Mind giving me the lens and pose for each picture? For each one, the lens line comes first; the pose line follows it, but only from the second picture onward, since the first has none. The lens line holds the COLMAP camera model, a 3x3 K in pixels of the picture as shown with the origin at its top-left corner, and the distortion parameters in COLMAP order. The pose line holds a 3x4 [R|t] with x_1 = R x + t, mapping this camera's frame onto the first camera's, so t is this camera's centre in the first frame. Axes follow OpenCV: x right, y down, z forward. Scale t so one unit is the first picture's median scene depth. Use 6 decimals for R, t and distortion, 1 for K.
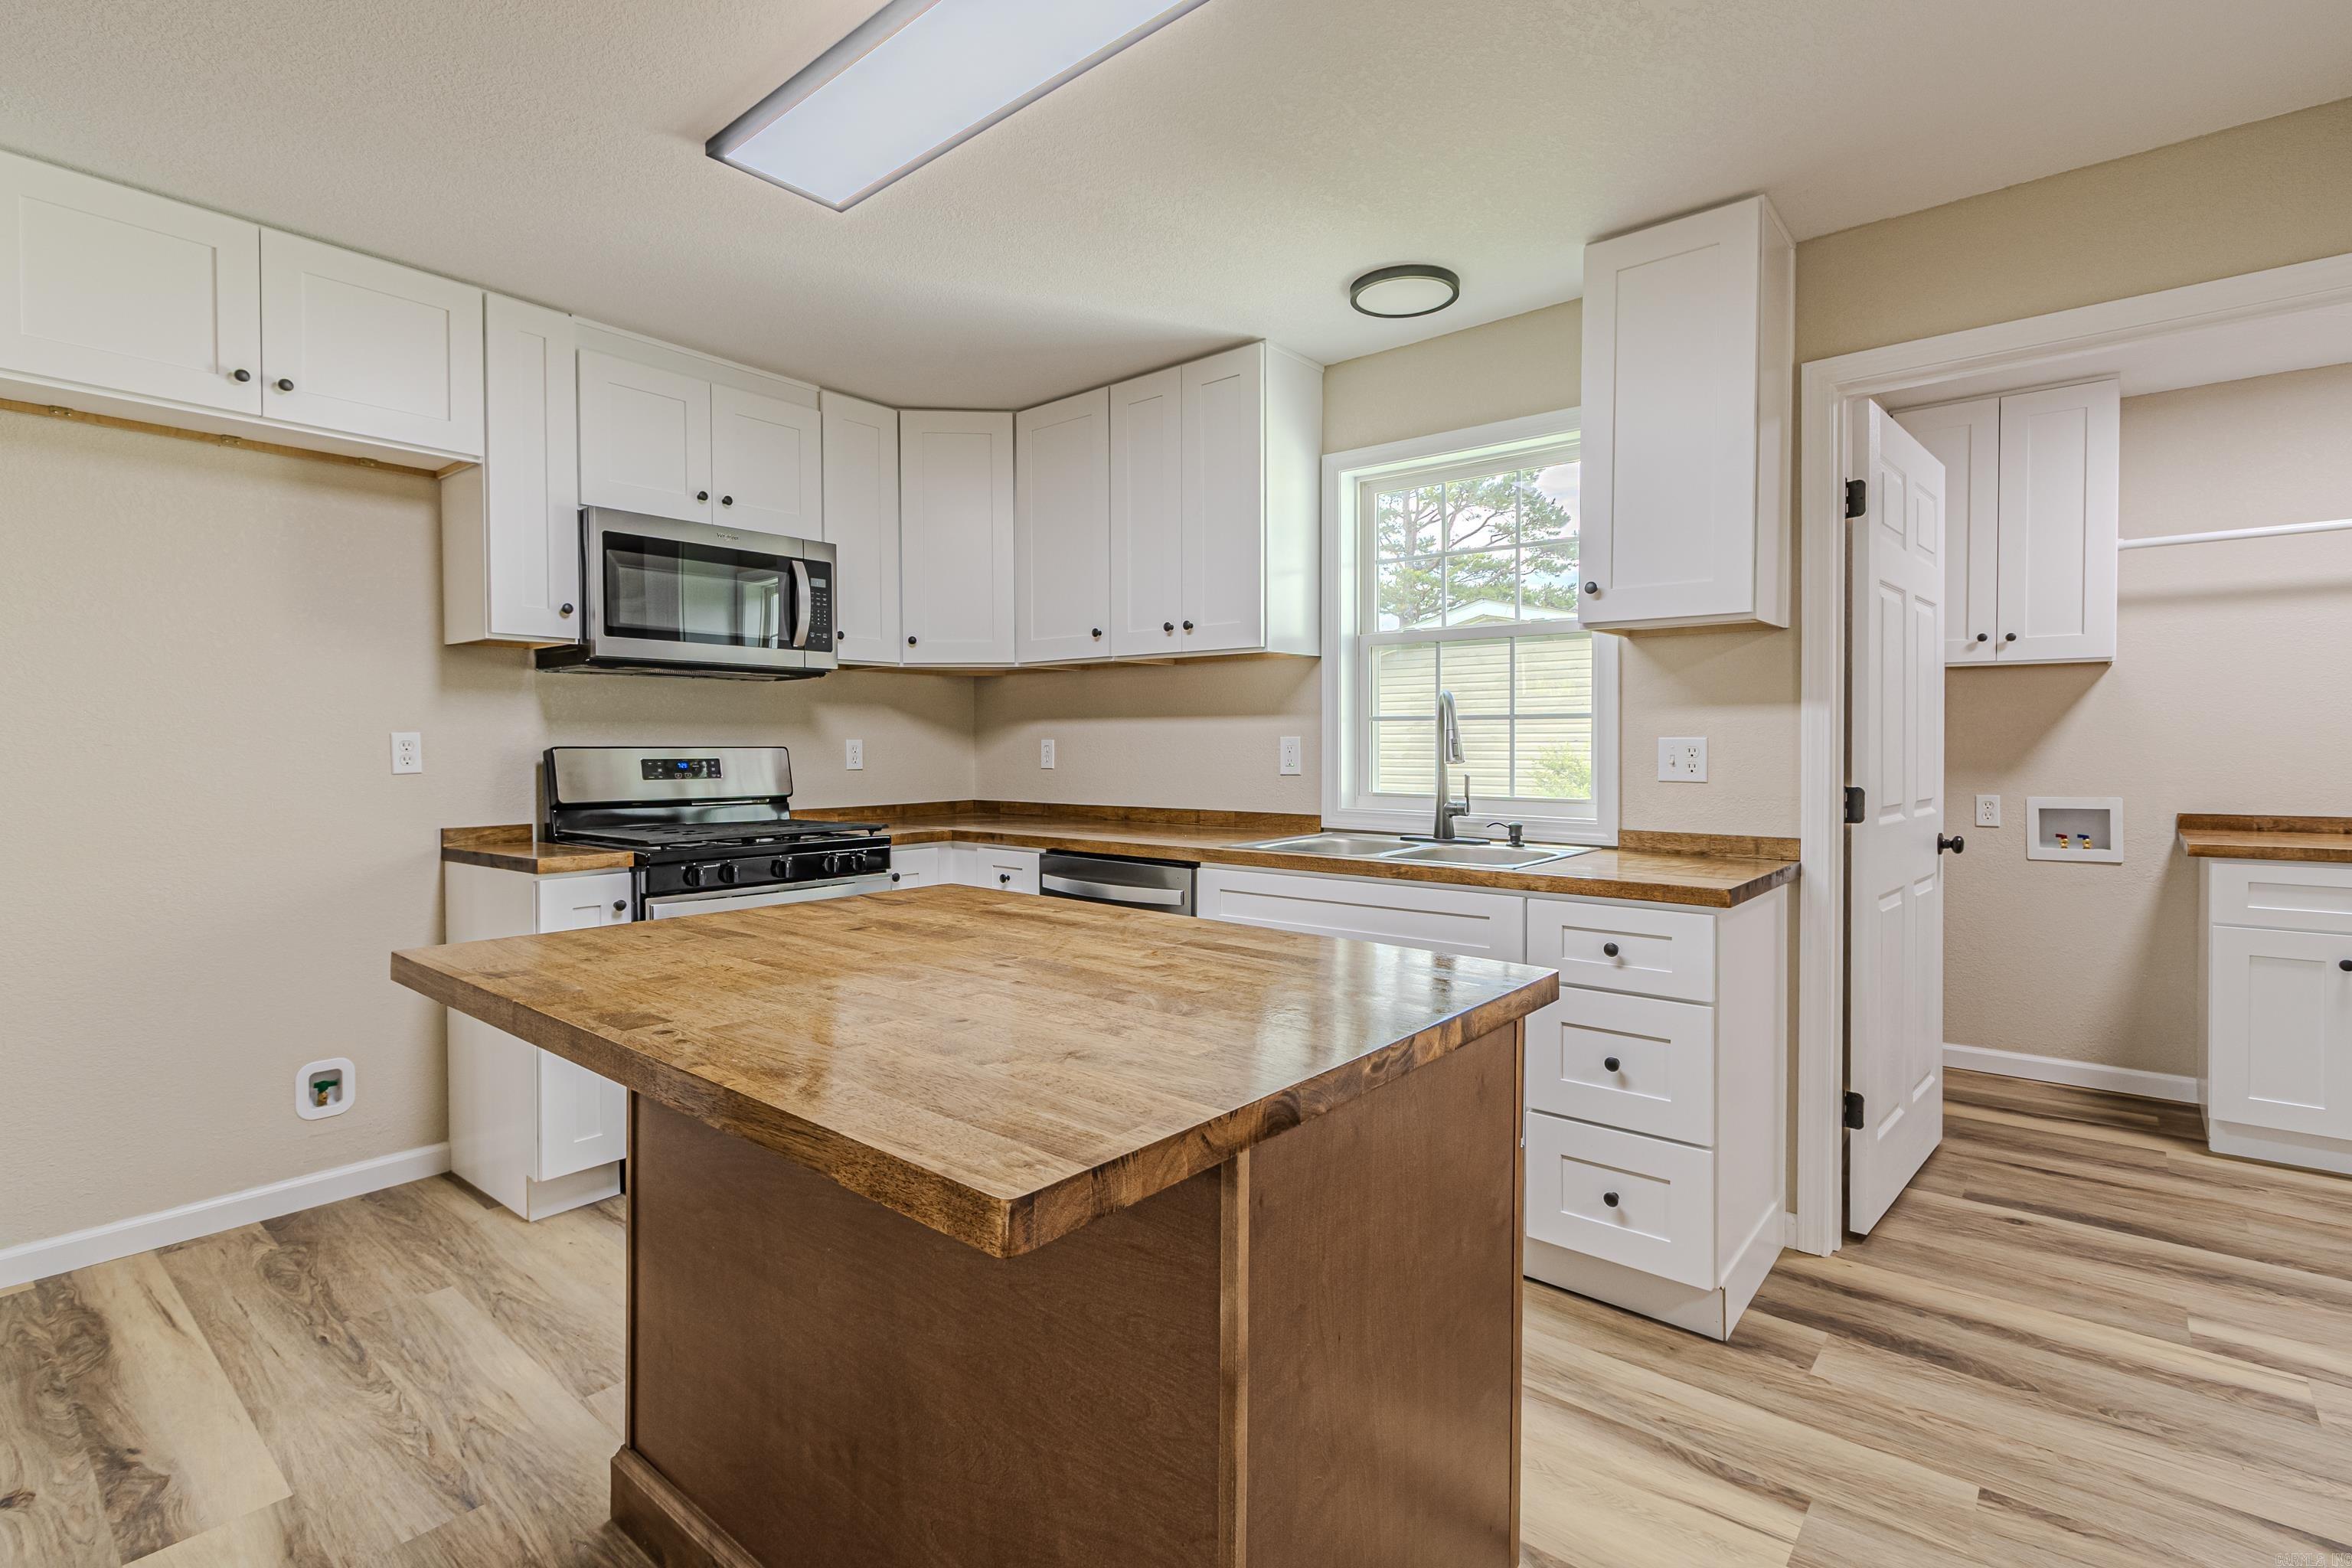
lens RADIAL K [[1088.5, 0, 1165.6], [0, 1088.5, 762.2], [0, 0, 1]] dist [0.007562, -0.003165]
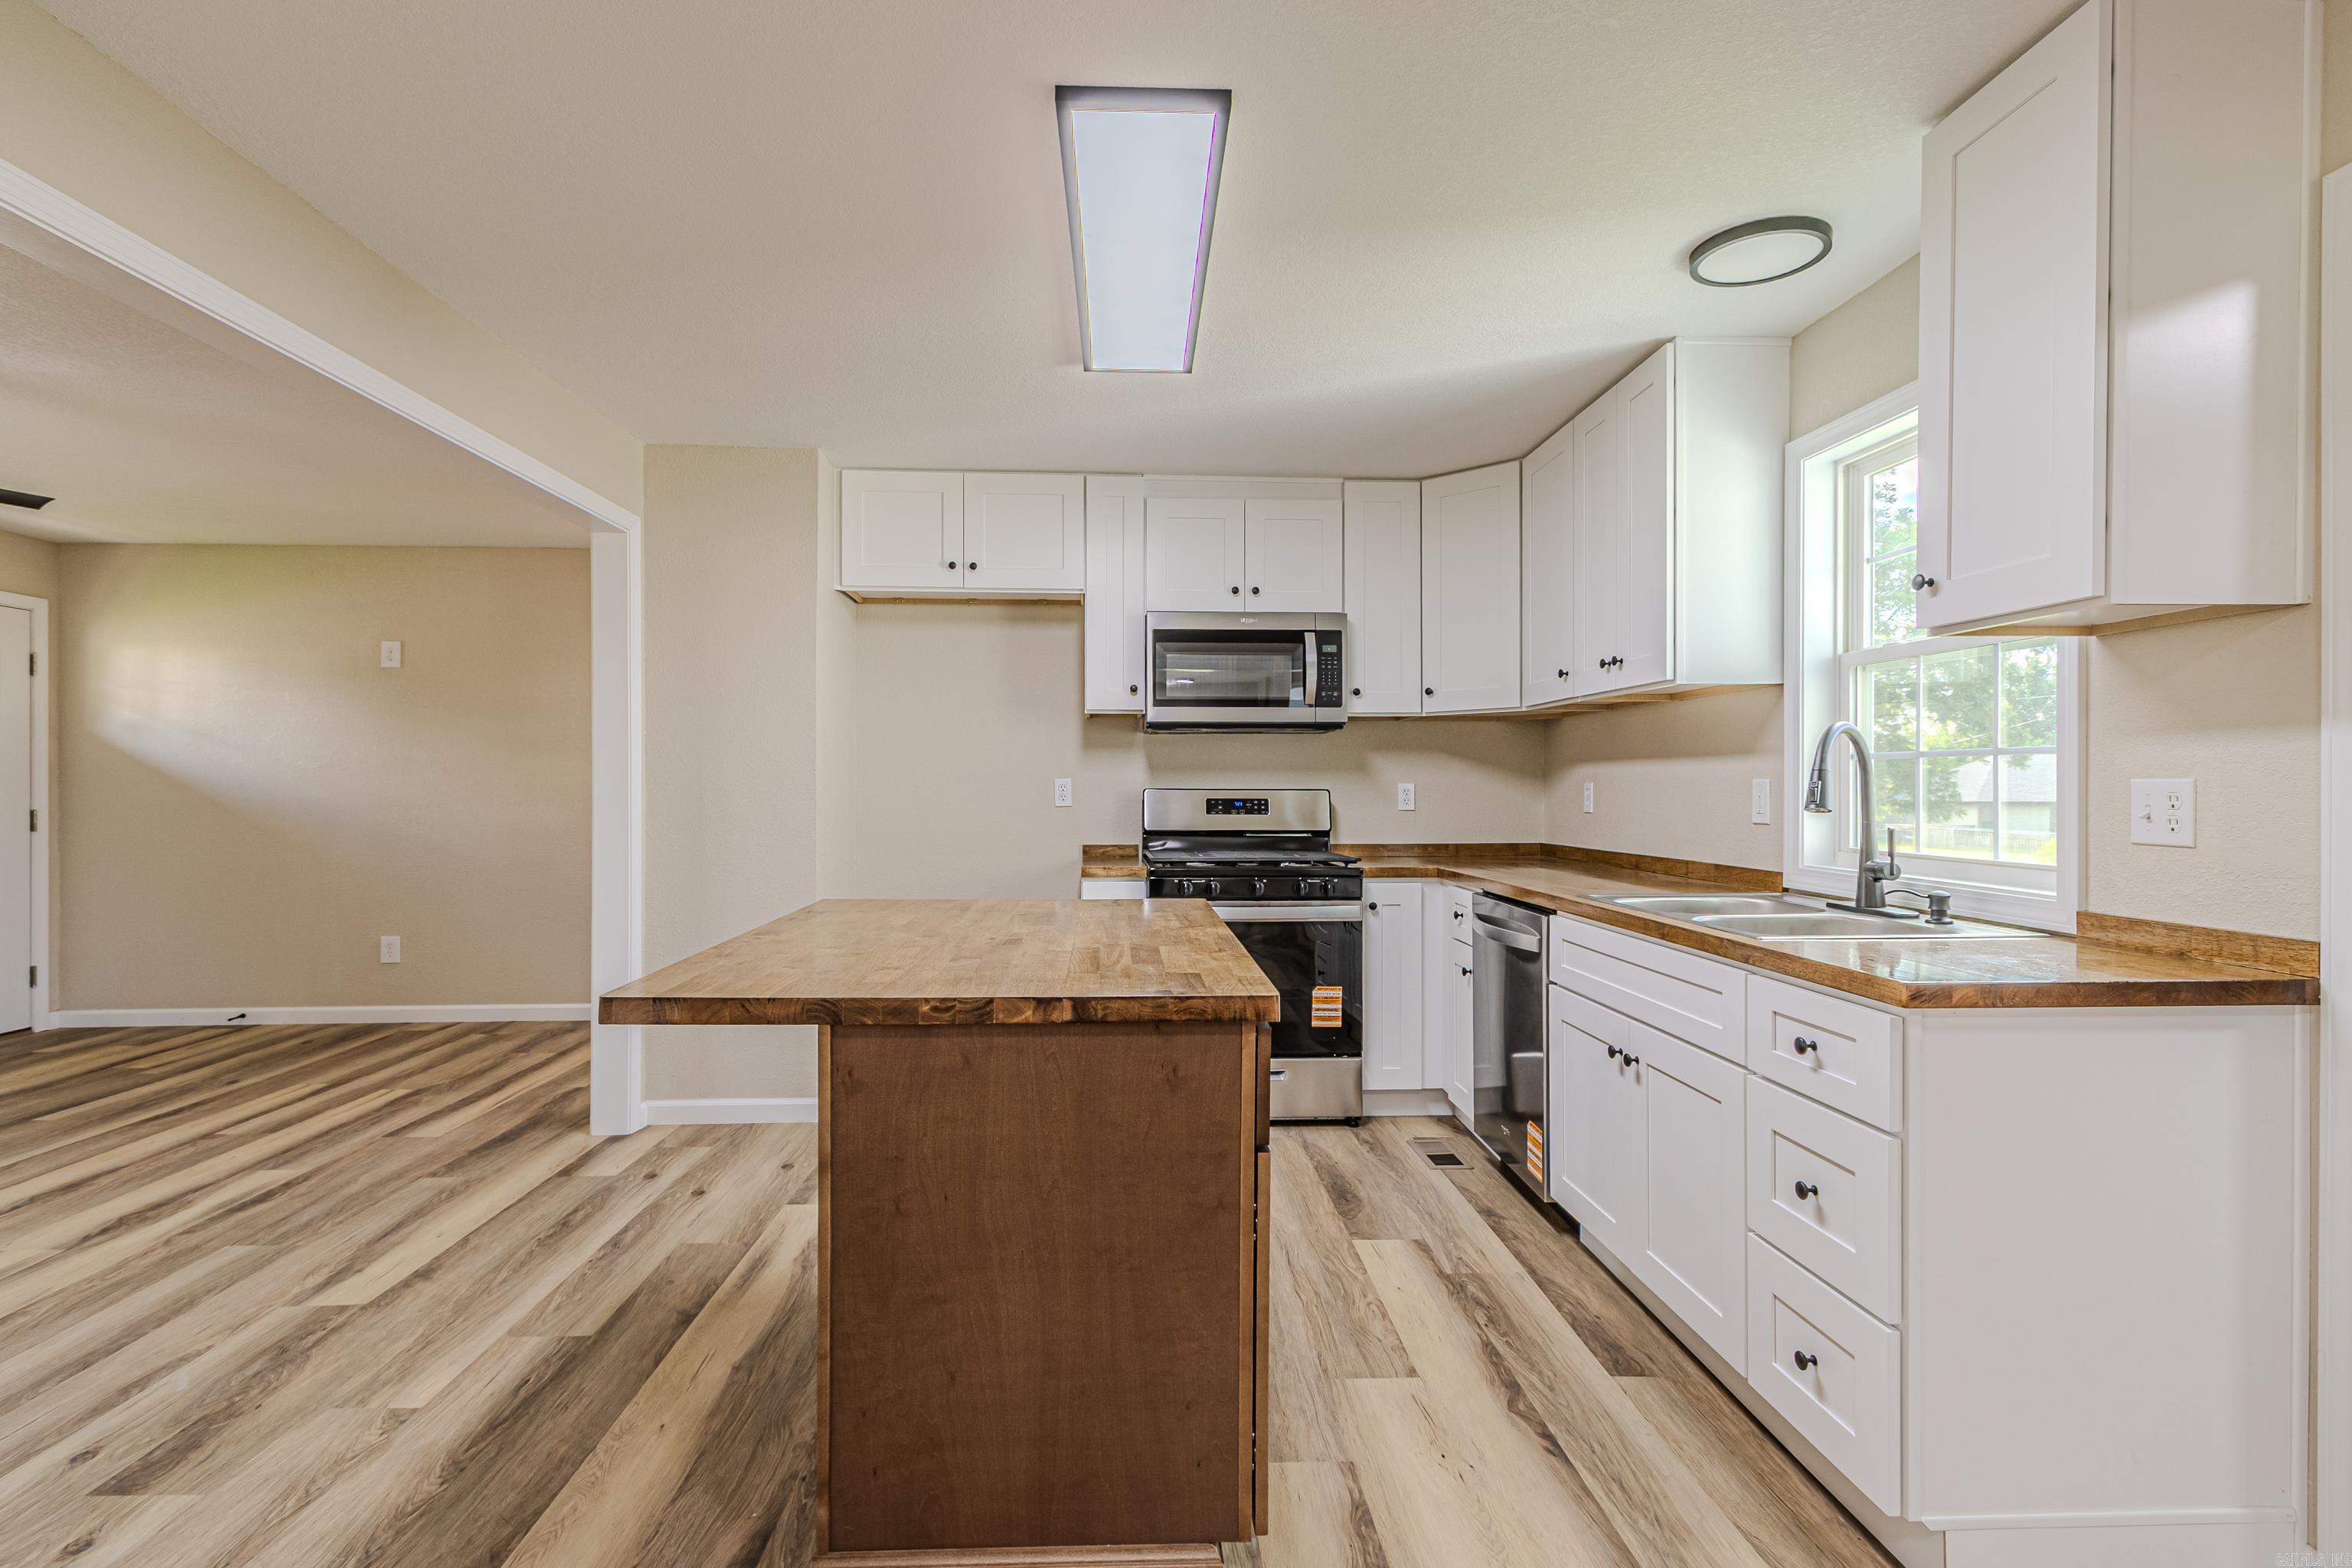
lens RADIAL K [[1115.1, 0, 1168.7], [0, 1115.1, 796.1], [0, 0, 1]] dist [0.006020, -0.001183]
pose [[0.677161, 0.007965, -0.735792, 0.466678], [-0.014578, 0.999890, -0.002593, -0.001290], [0.735690, 0.012482, 0.677203, 0.068769]]
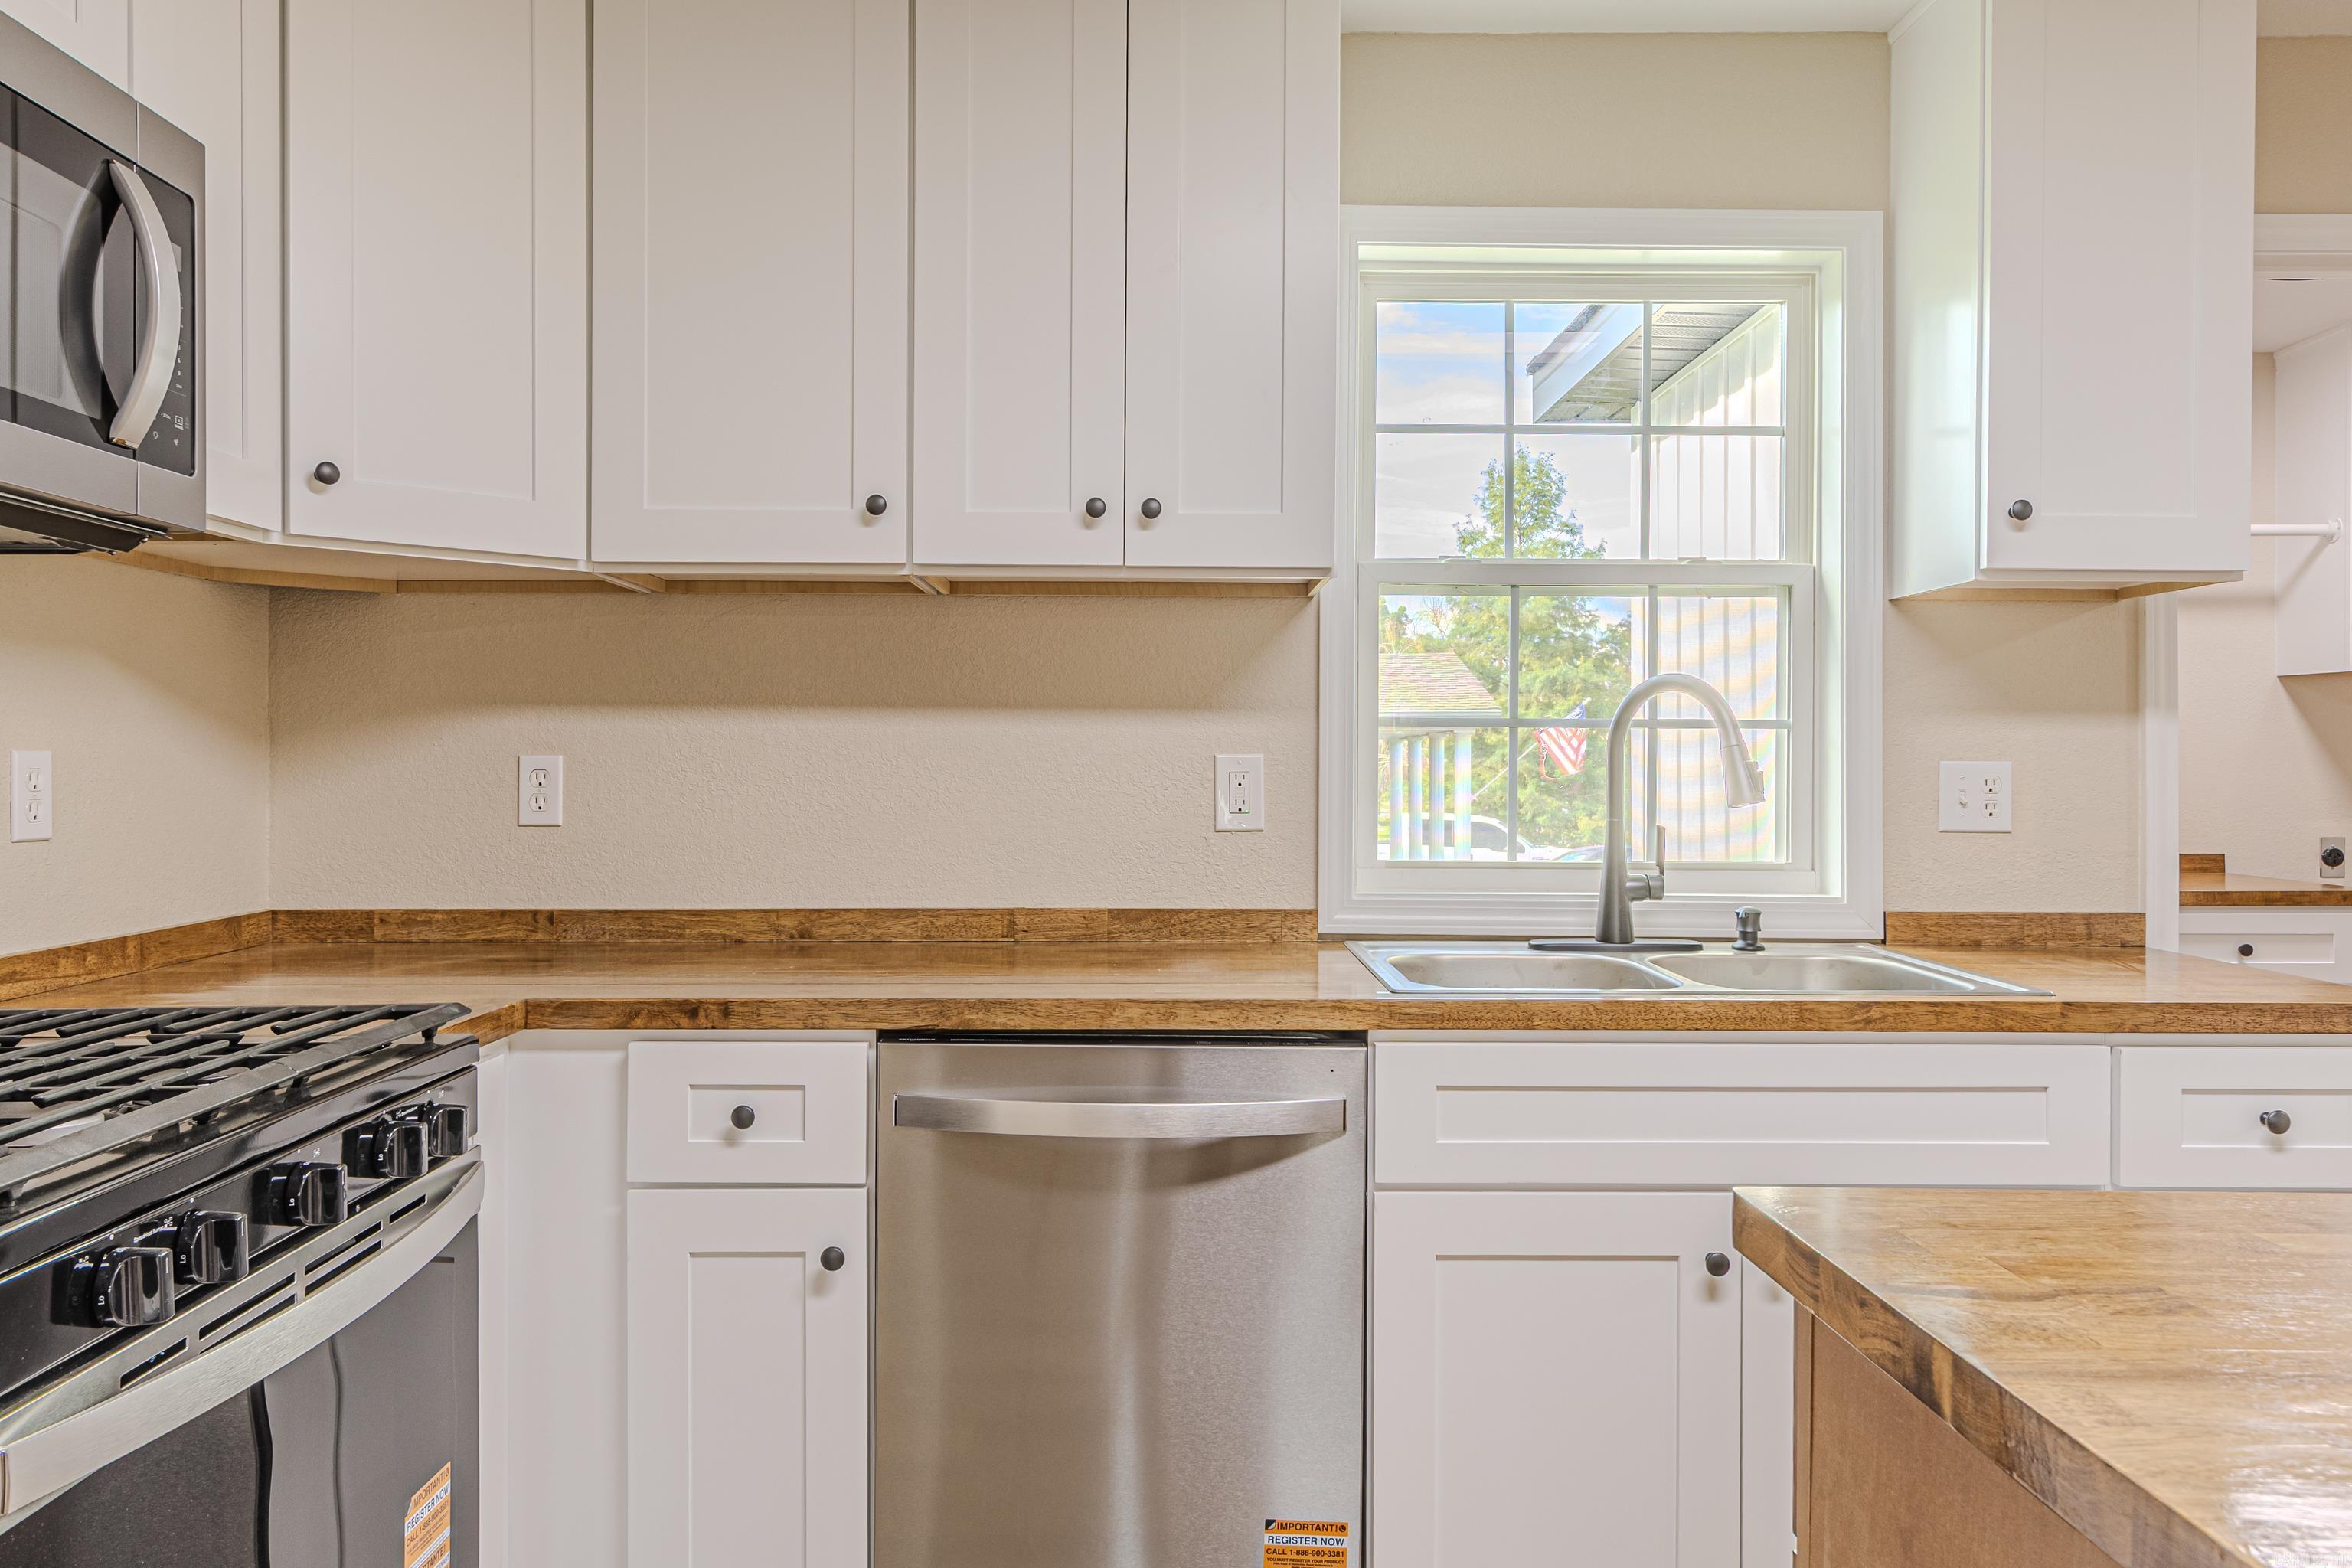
lens RADIAL K [[1681.6, 0, 1163.0], [0, 1681.6, 764.4], [0, 0, 1]] dist [0.006526, -0.000416]
pose [[0.755851, 0.005694, 0.654719, -0.436660], [0.005945, 0.999861, -0.015558, -0.007517], [-0.654717, 0.015652, 0.755712, 0.467212]]
